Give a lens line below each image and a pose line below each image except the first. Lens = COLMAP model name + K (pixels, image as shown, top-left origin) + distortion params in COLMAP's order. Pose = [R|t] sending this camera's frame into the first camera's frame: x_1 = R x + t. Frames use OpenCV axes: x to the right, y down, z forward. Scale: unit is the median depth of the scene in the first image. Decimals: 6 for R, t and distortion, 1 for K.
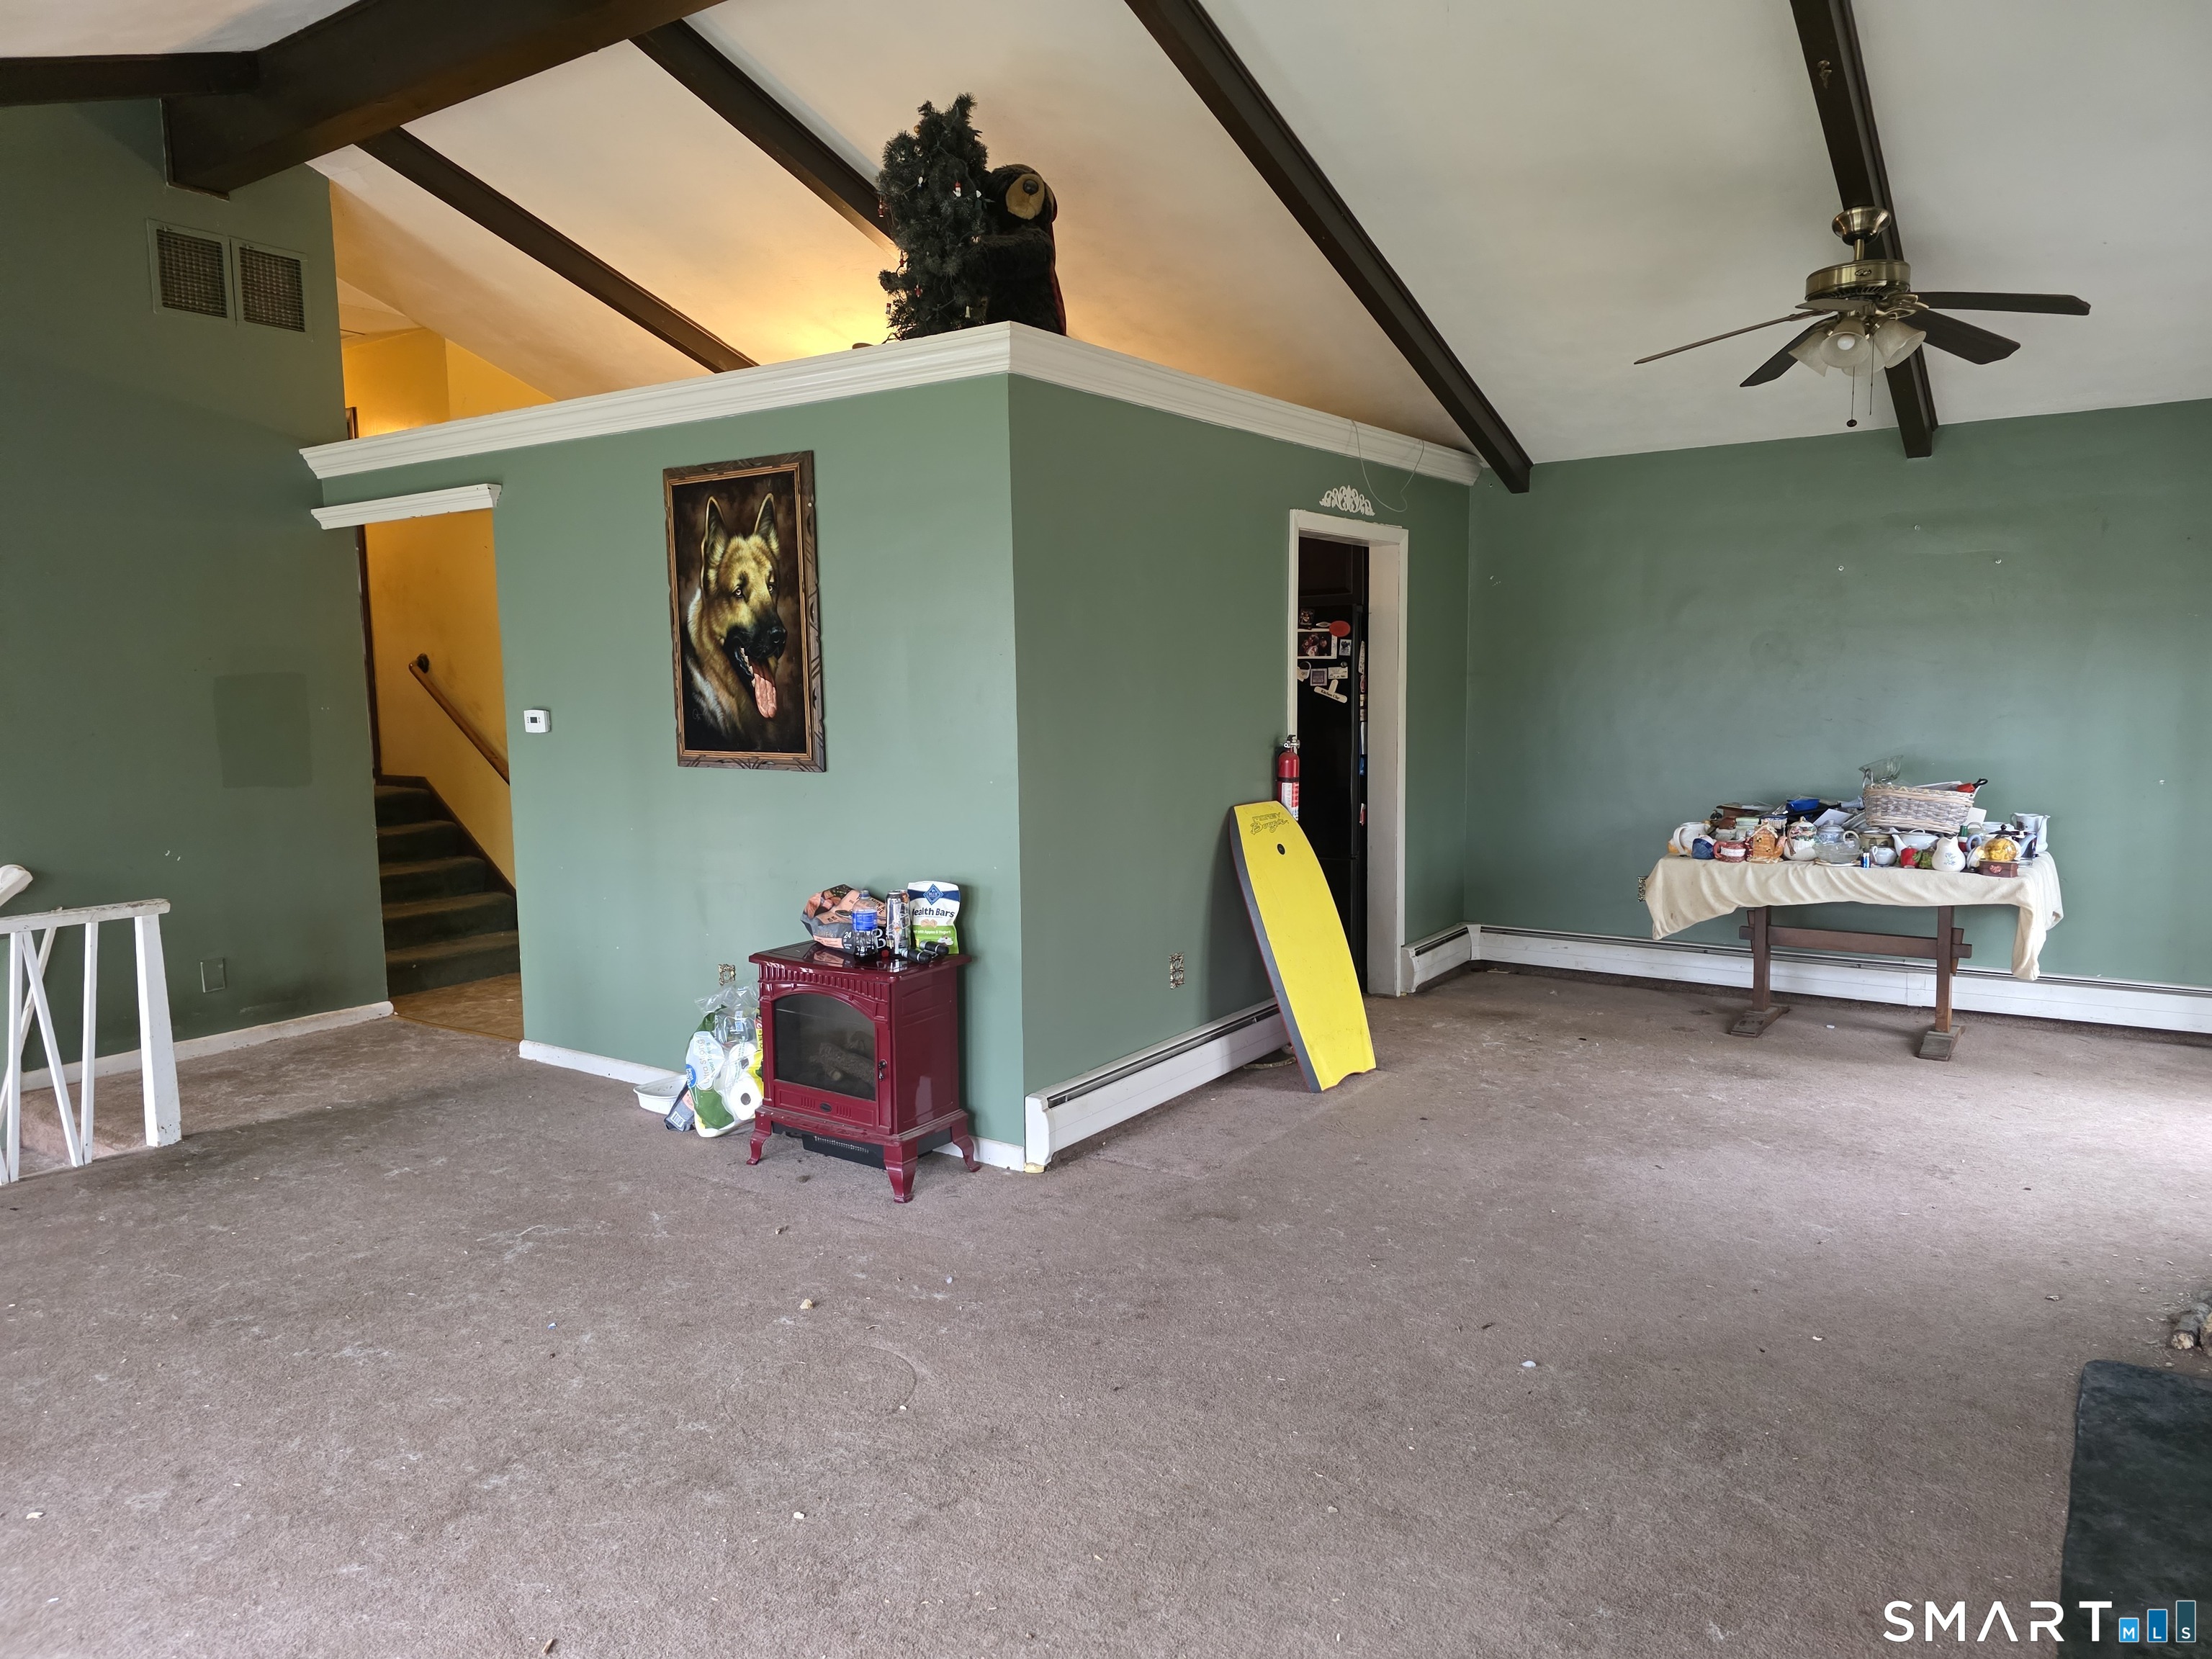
lens RADIAL K [[1475.9, 0, 1092.5], [0, 1475.9, 817.3], [0, 0, 1]] dist [0.073623, -0.063908]
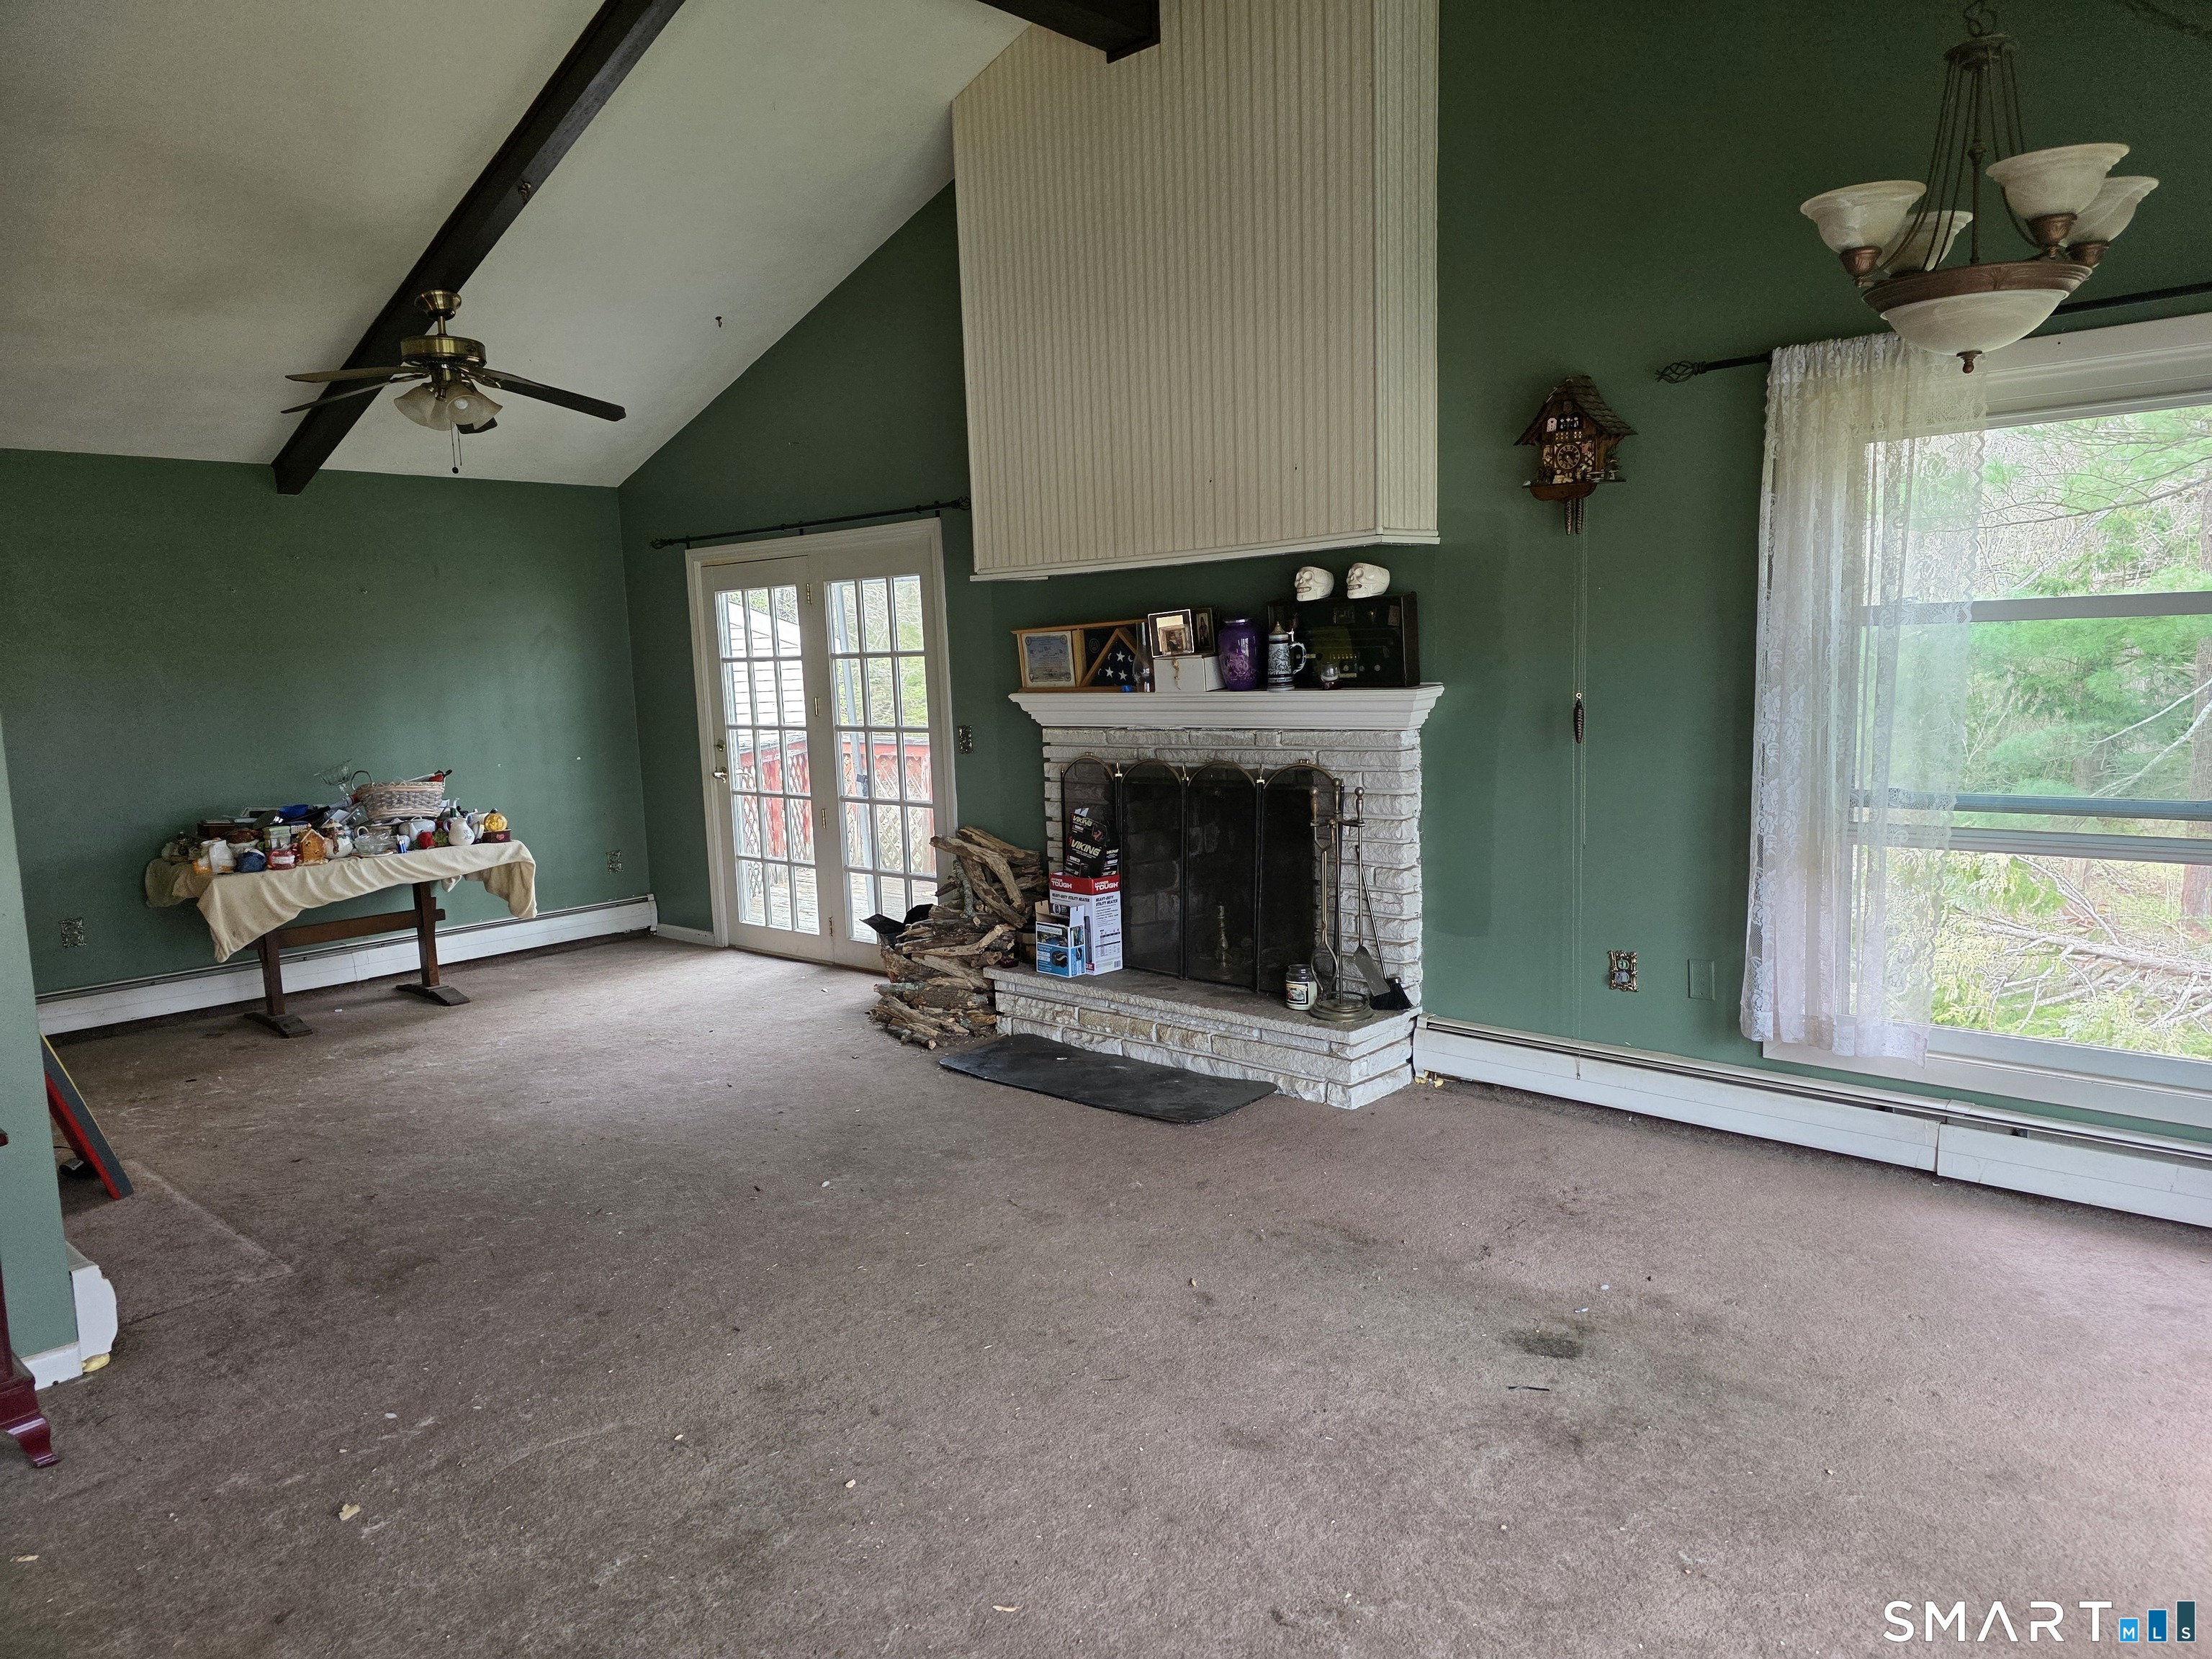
lens RADIAL K [[1460.1, 0, 1097.8], [0, 1460.1, 835.6], [0, 0, 1]] dist [0.108883, -0.138857]
pose [[0.138505, -0.112307, 0.983973, -0.637135], [0.131140, 0.986880, 0.094180, -0.020548], [-0.981641, 0.115994, 0.151415, 0.366870]]
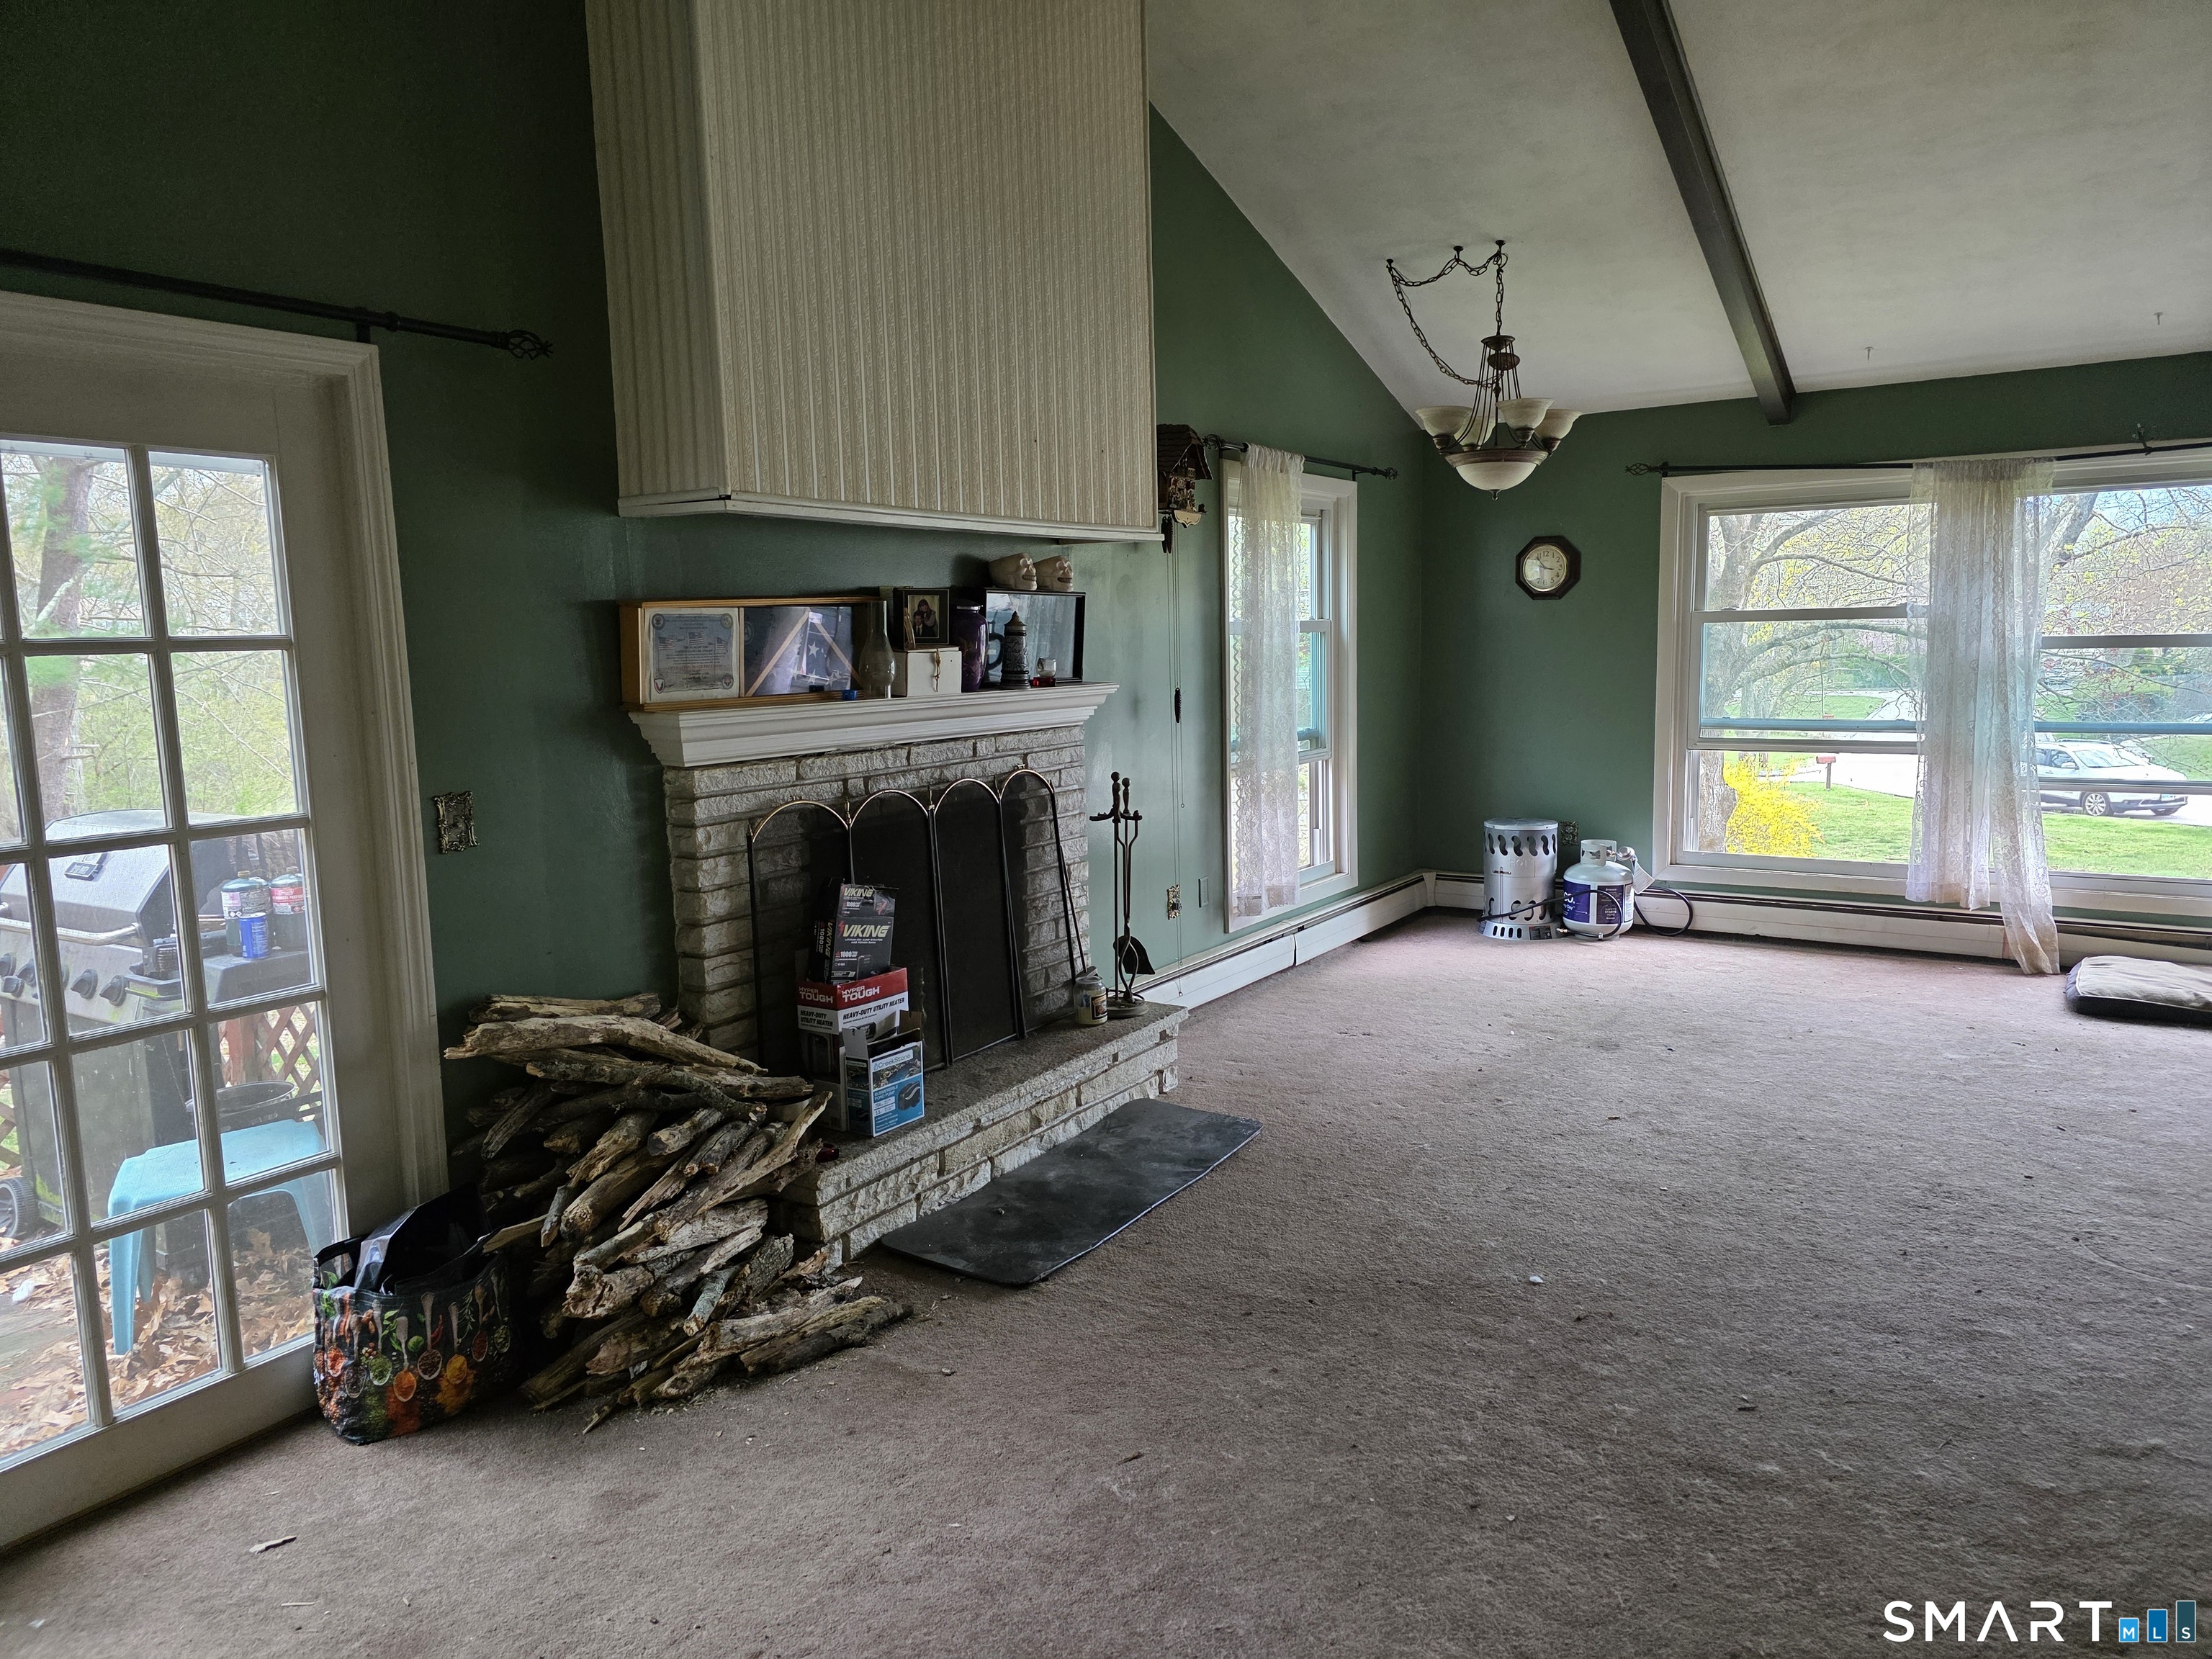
lens RADIAL K [[1465.9, 0, 1106.0], [0, 1465.9, 829.5], [0, 0, 1]] dist [0.058867, -0.063892]
pose [[-0.998756, 0.046713, -0.017472, 0.415354], [0.041528, 0.972931, 0.227332, -0.131580], [0.027618, 0.226323, -0.973661, 1.334918]]
